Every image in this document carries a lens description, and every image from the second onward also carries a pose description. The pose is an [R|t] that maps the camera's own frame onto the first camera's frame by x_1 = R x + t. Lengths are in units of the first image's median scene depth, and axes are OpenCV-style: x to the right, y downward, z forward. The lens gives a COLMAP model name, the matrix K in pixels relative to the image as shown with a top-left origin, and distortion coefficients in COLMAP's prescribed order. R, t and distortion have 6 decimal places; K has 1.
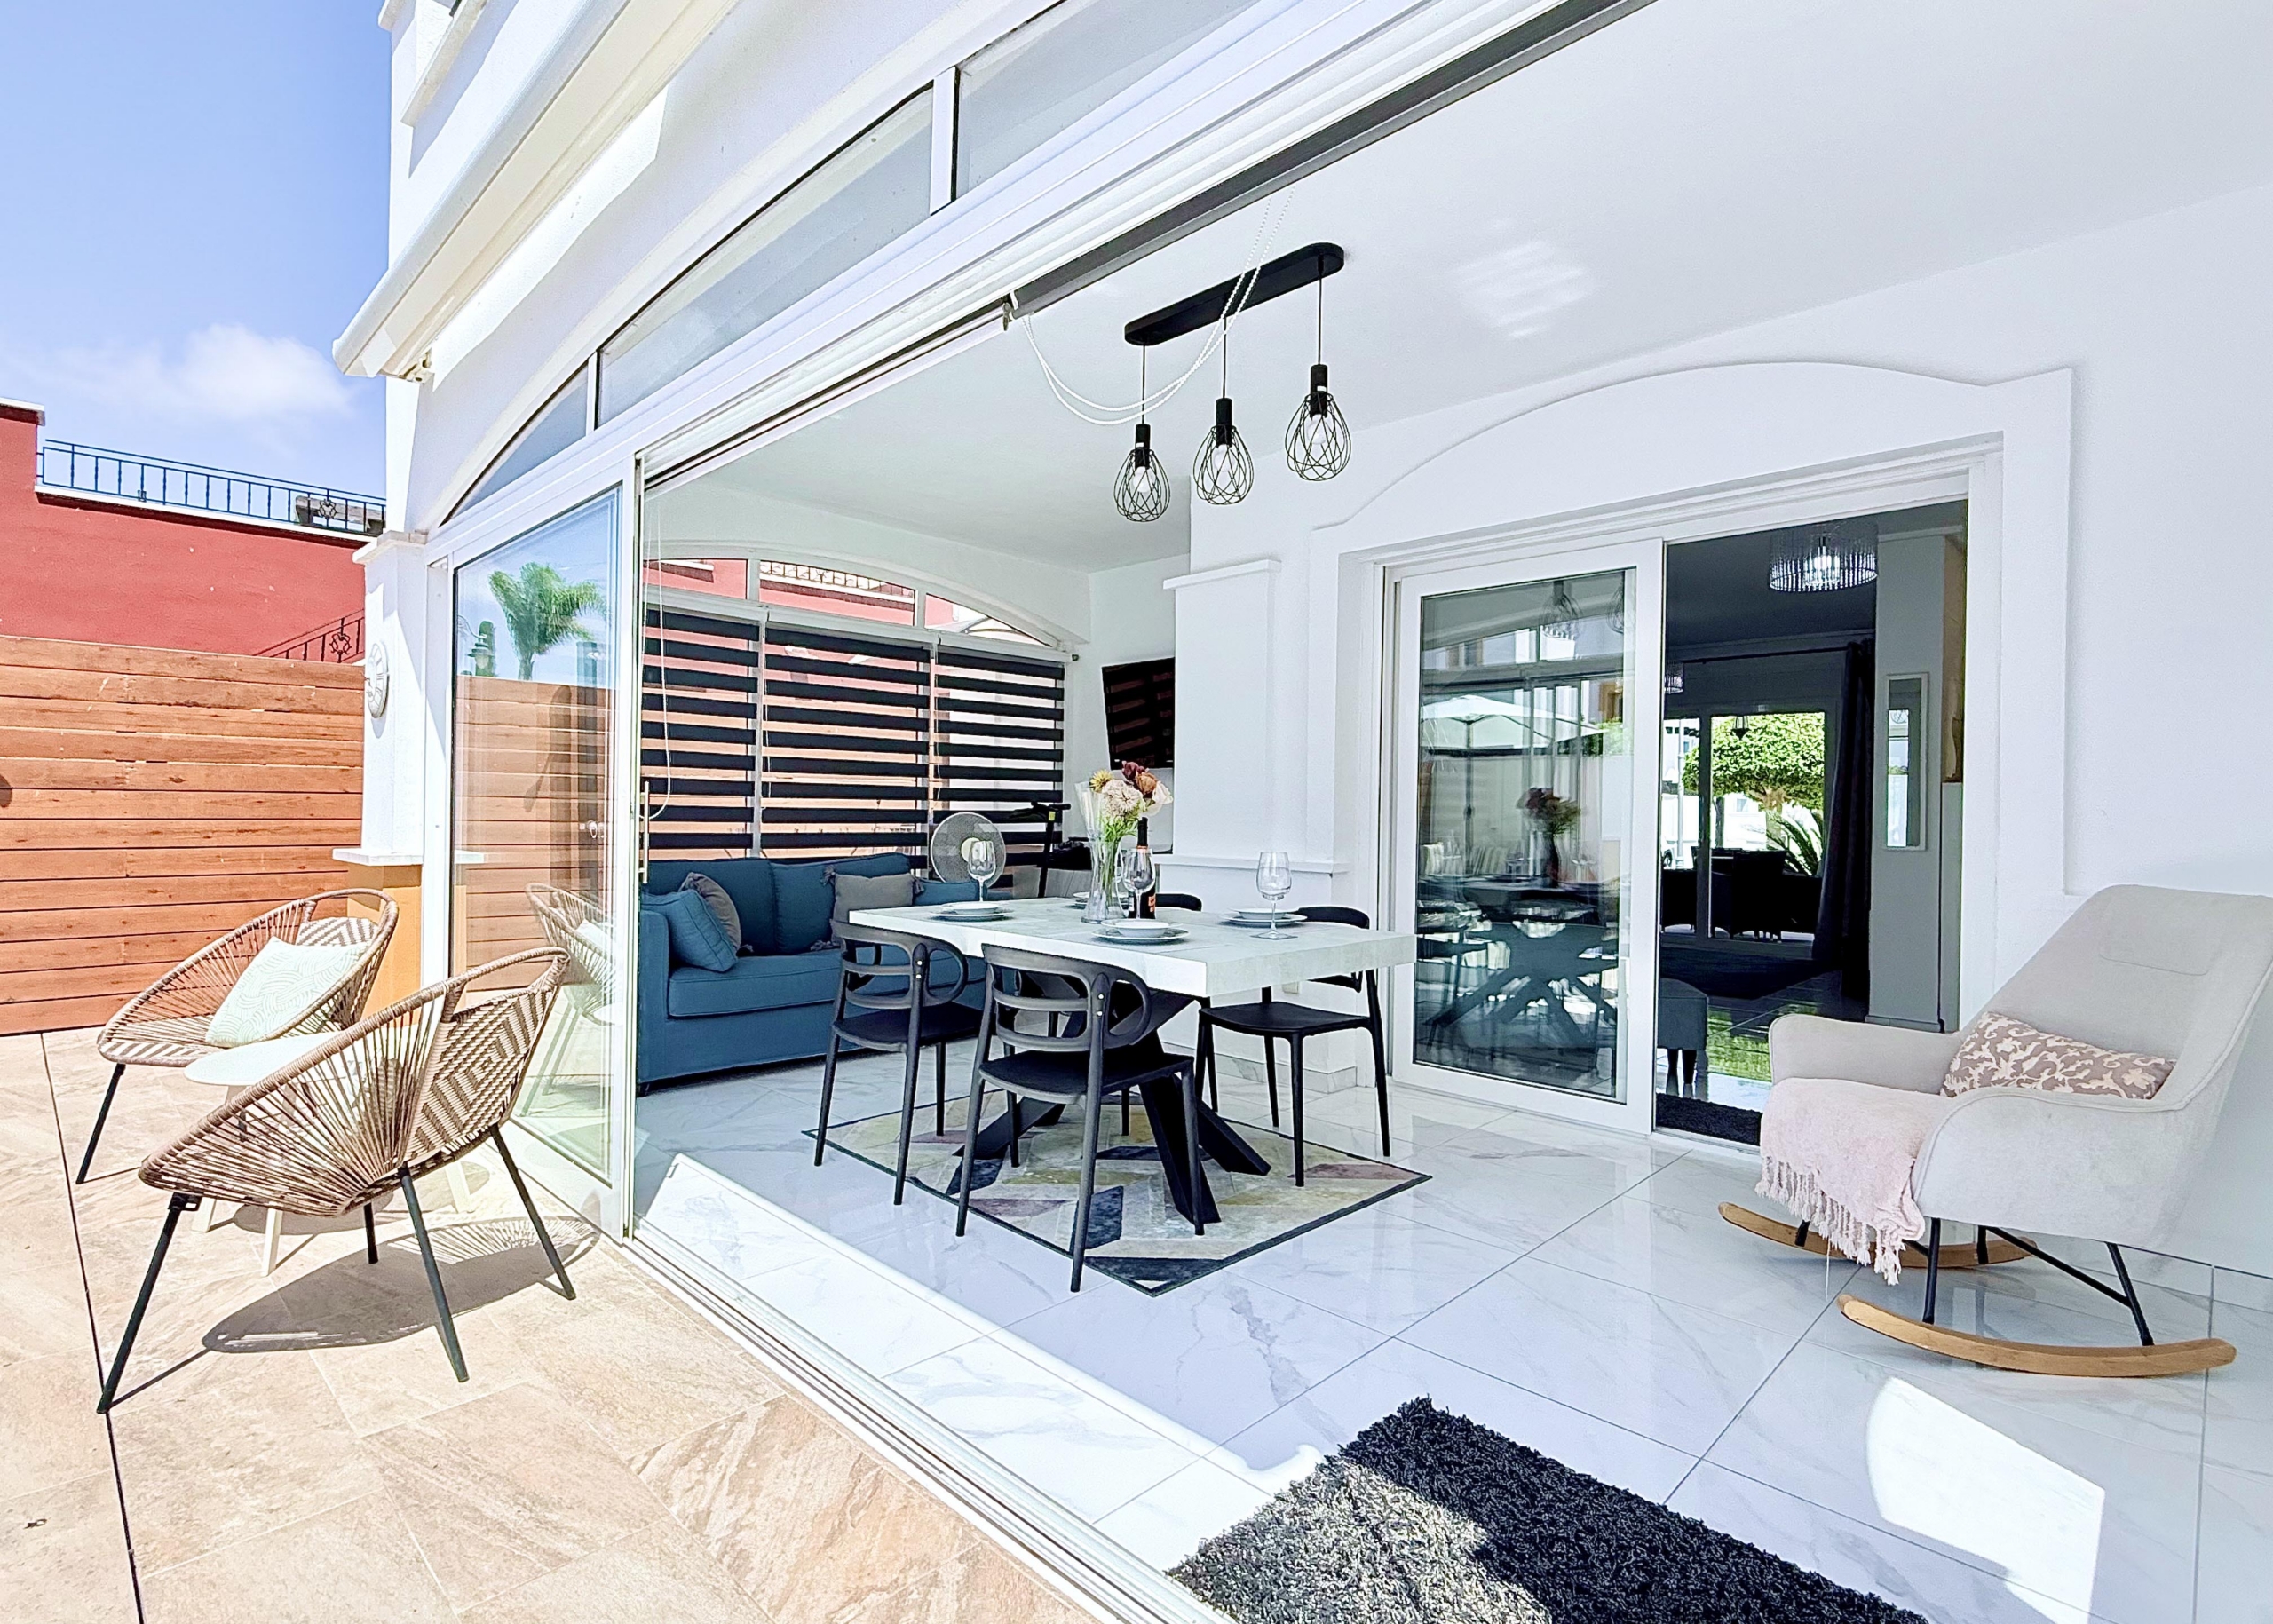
lens RADIAL K [[1136.0, 0, 1136.5], [0, 1136.0, 812.0], [0, 0, 1]] dist [-0.001205, 0.000105]
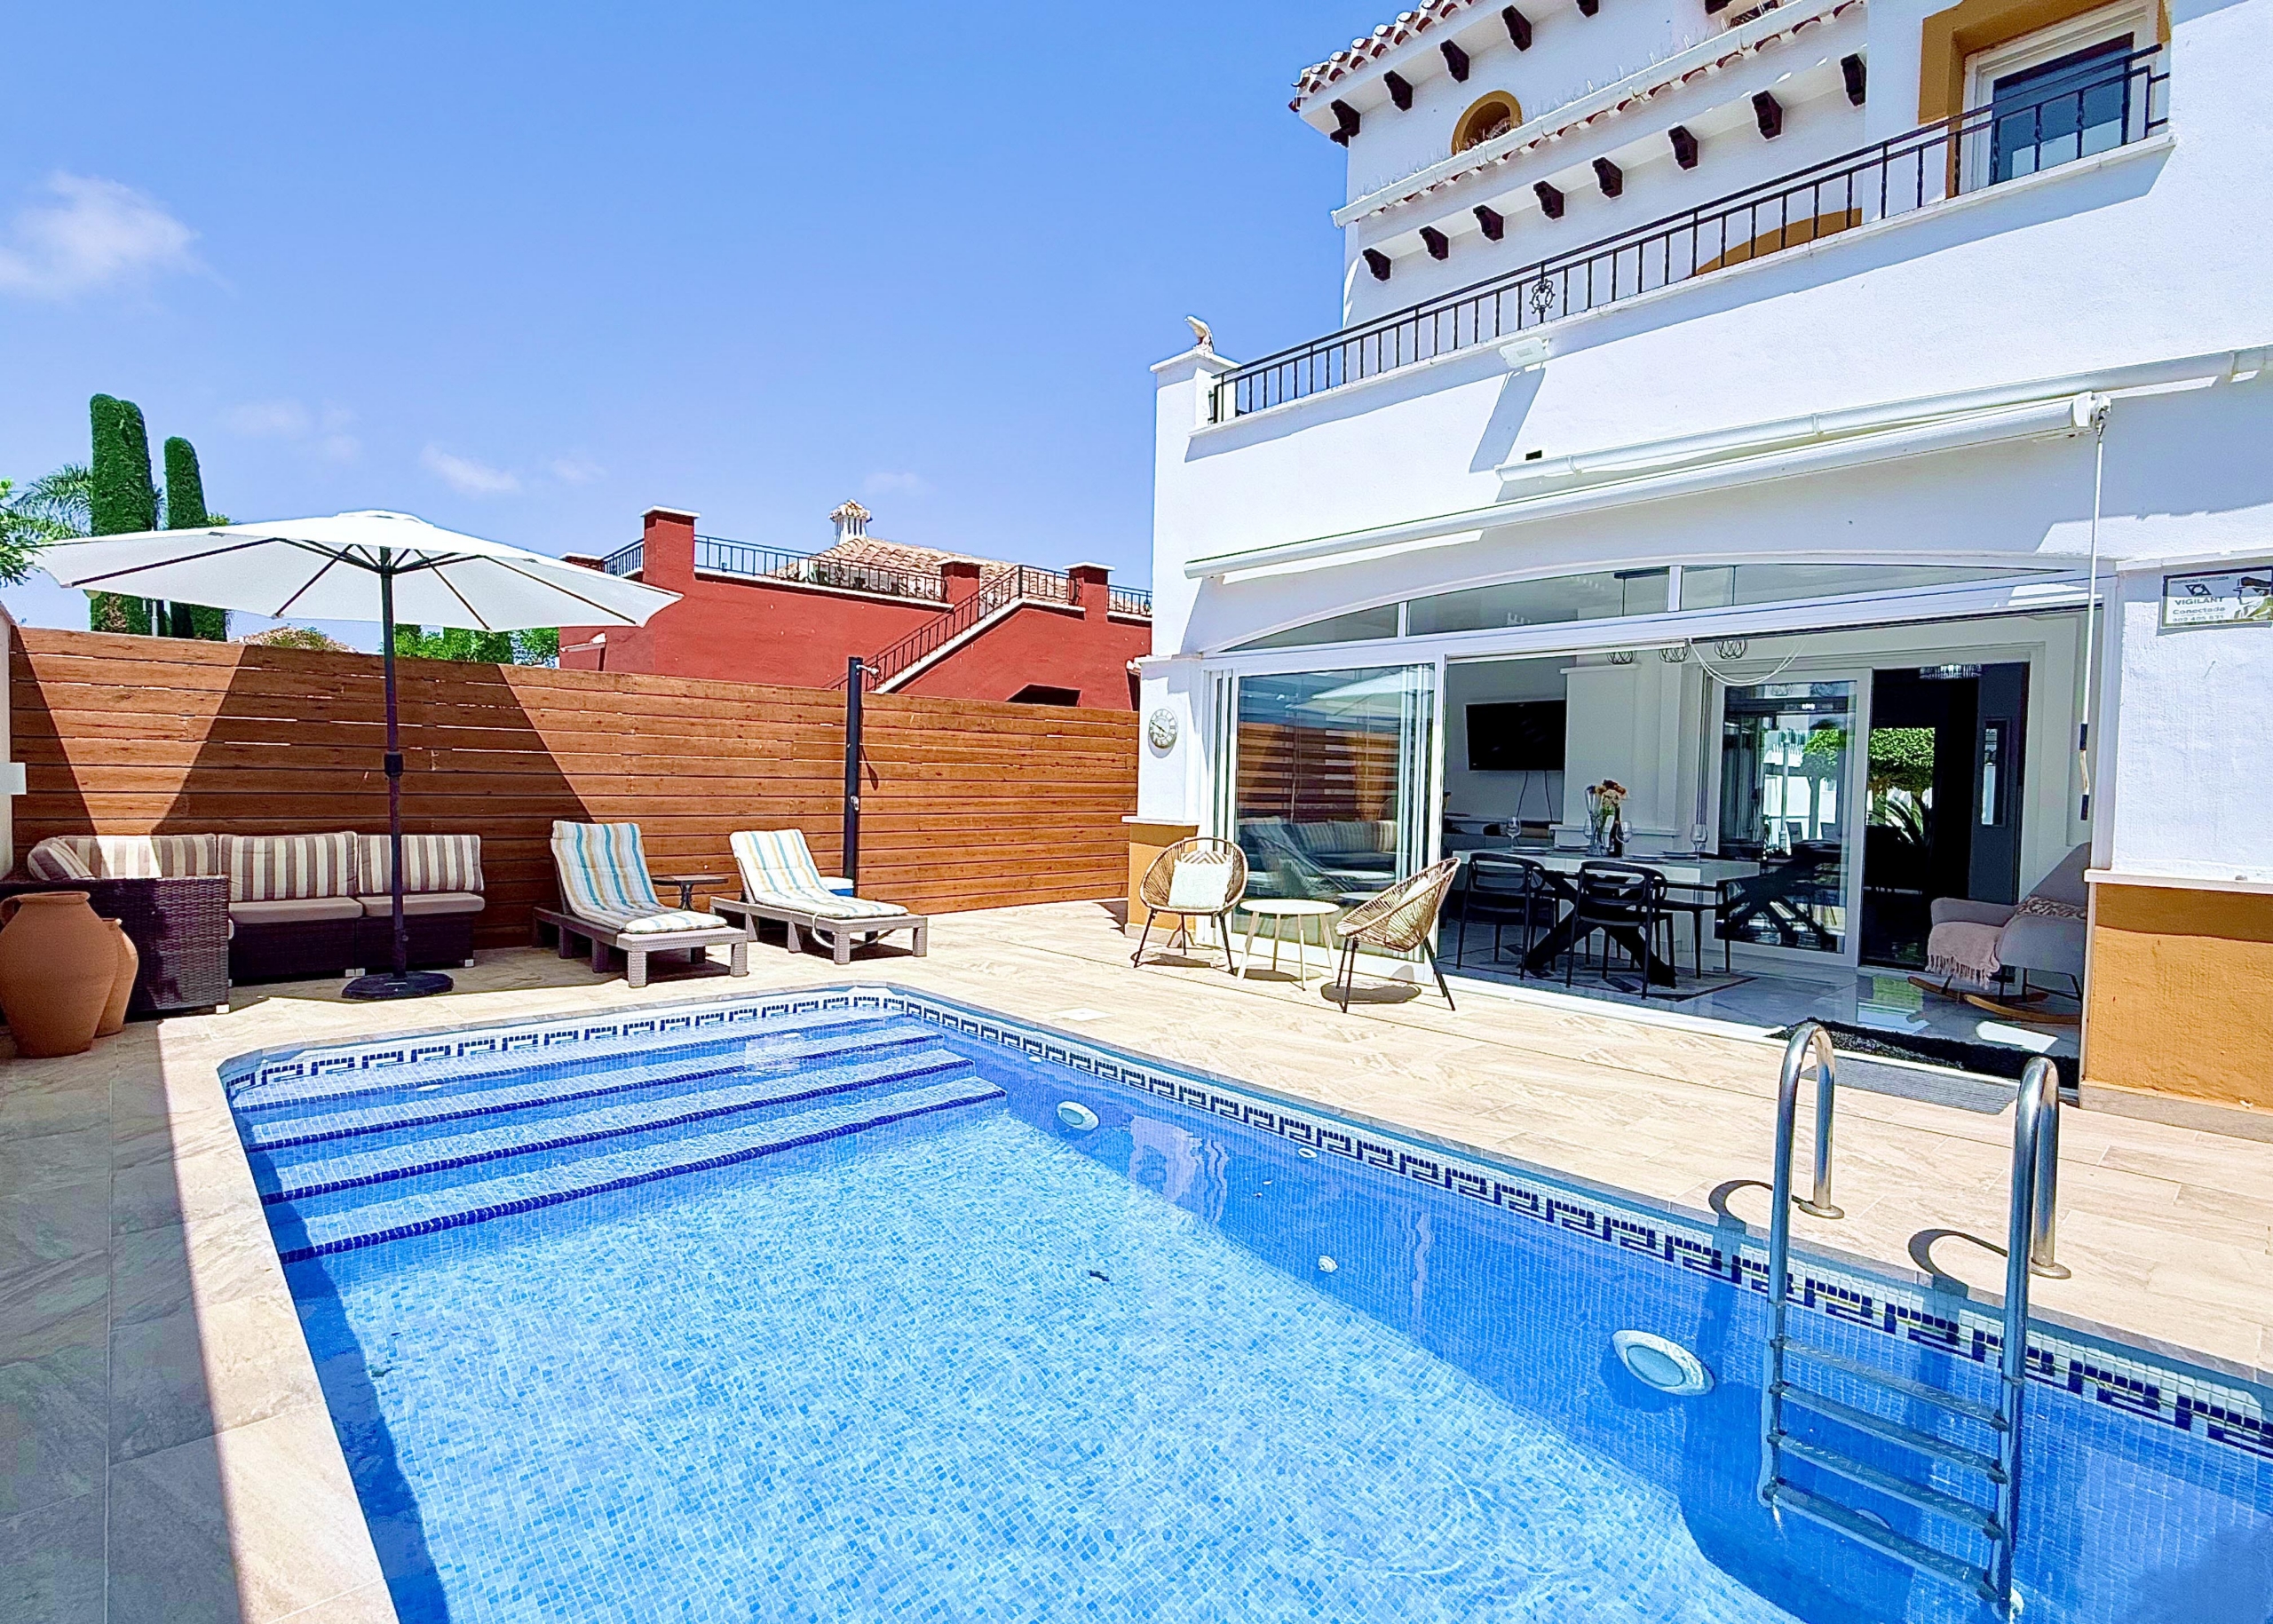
lens RADIAL K [[1151.9, 0, 1118.3], [0, 1151.9, 816.7], [0, 0, 1]] dist [-0.000418, 0.001411]
pose [[0.998596, 0.010461, -0.051931, -0.483858], [-0.008853, 0.999477, 0.031097, -0.019962], [0.052229, -0.030593, 0.998166, -0.703811]]
